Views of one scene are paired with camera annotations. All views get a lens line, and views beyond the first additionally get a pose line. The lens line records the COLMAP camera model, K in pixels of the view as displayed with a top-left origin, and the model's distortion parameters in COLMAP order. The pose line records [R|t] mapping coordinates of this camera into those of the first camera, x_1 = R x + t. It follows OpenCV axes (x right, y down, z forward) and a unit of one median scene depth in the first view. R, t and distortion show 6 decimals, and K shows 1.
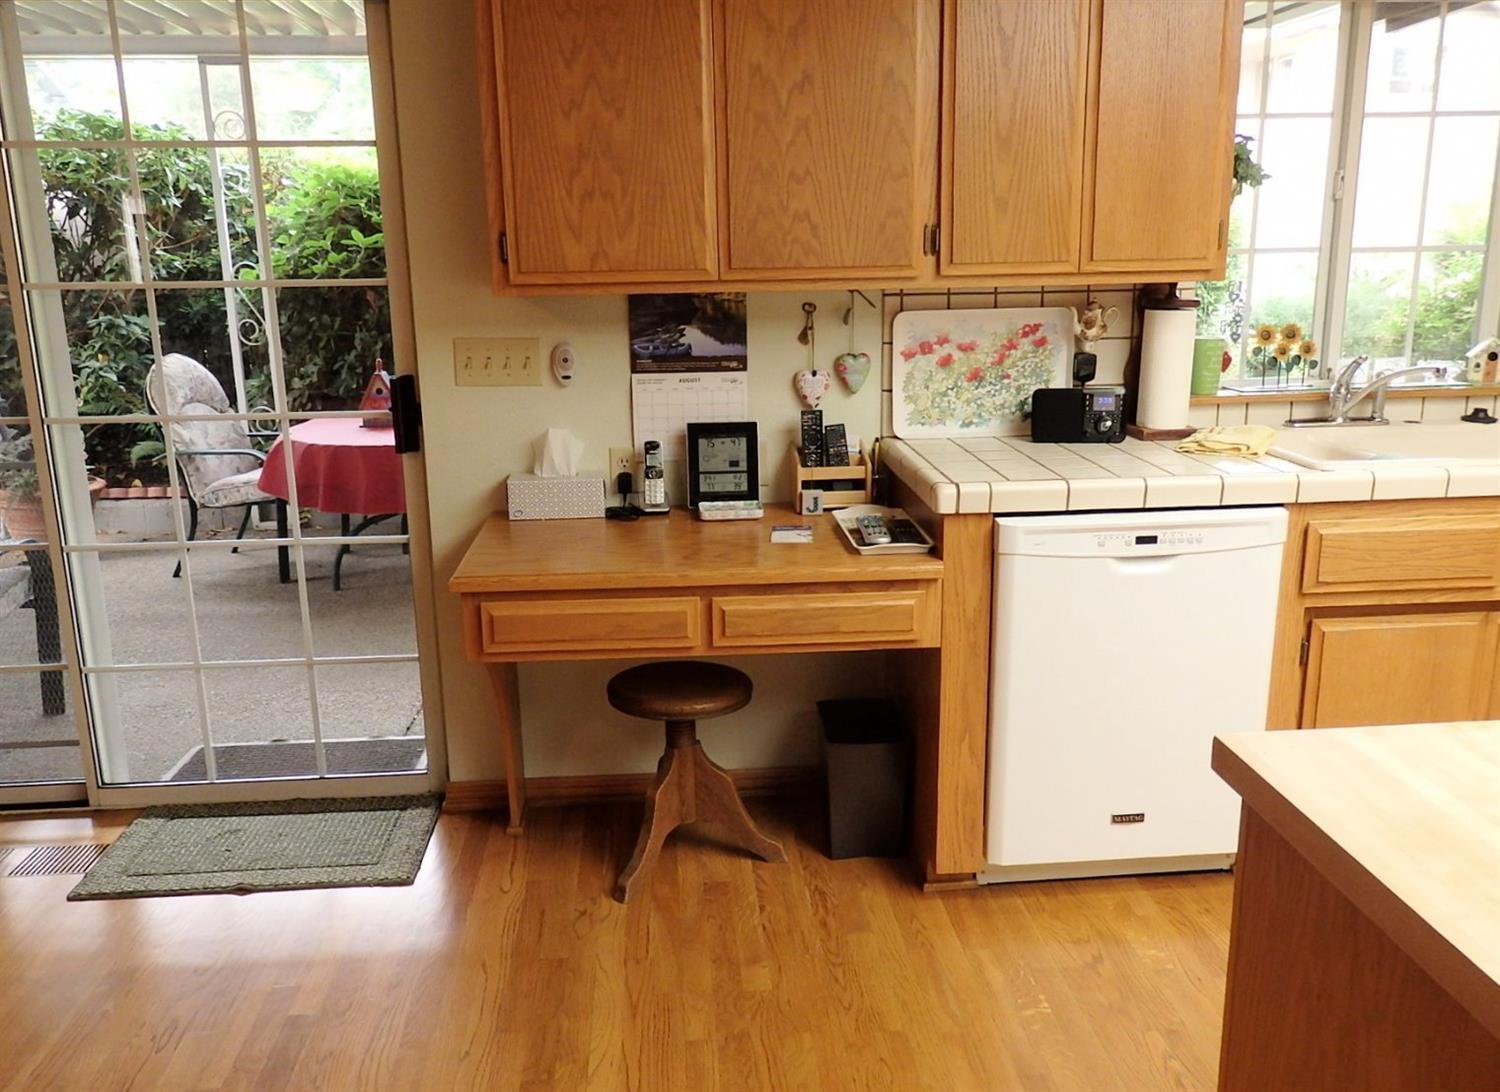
lens RADIAL K [[1247.8, 0, 750.0], [0, 1247.8, 546.0], [0, 0, 1]] dist [-0.003597, 0.007688]
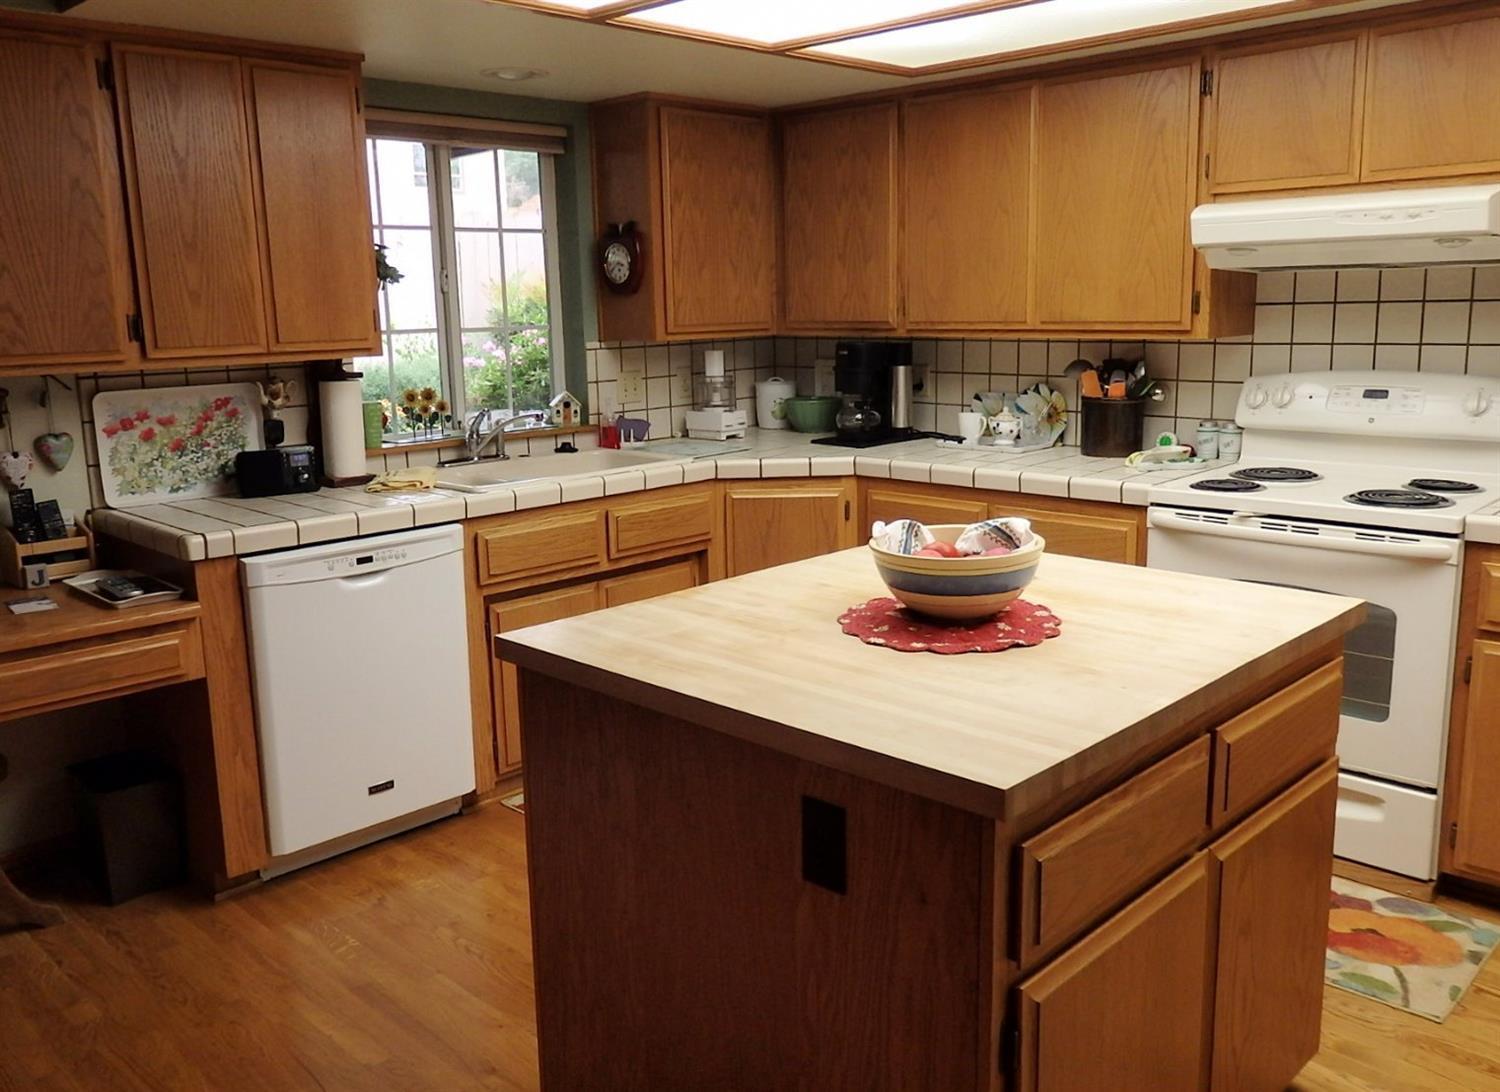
lens RADIAL K [[1247.8, 0, 750.0], [0, 1247.8, 546.0], [0, 0, 1]] dist [-0.003597, 0.007688]
pose [[0.760521, -0.124922, 0.637184, -0.161464], [0.162824, 0.986655, -0.000904, 0.039166], [-0.628567, 0.104436, 0.770711, -0.189236]]
